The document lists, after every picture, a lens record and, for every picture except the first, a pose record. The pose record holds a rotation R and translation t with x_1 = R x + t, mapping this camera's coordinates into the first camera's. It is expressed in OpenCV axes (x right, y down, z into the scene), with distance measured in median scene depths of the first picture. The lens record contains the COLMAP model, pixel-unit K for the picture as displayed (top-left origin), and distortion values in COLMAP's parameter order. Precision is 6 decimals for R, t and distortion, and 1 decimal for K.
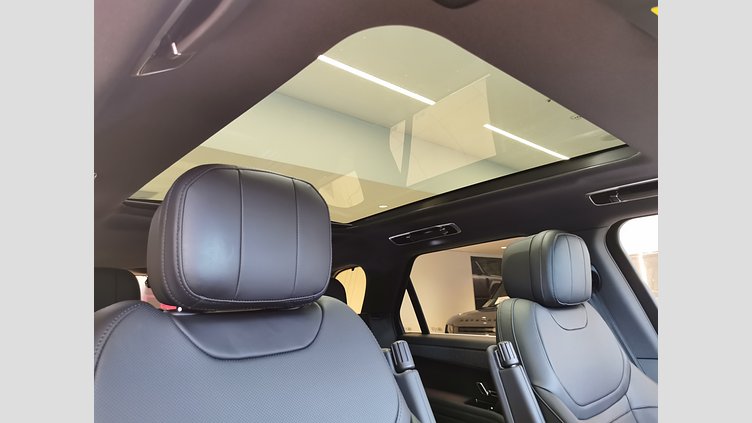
lens RADIAL K [[436.7, 0, 373.0], [0, 436.7, 209.7], [0, 0, 1]] dist [-0.002921, -0.000926]
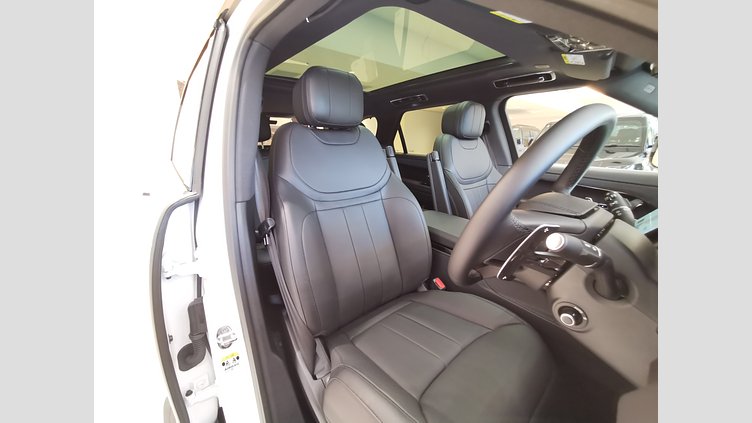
lens RADIAL K [[374.8, 0, 375.3], [0, 374.8, 261.3], [0, 0, 1]] dist [-0.000588, -0.000011]
pose [[0.998815, 0.047349, -0.011209, 0.027381], [-0.037060, 0.889561, 0.455312, -0.069469], [0.031530, -0.454357, 0.890262, -0.955076]]
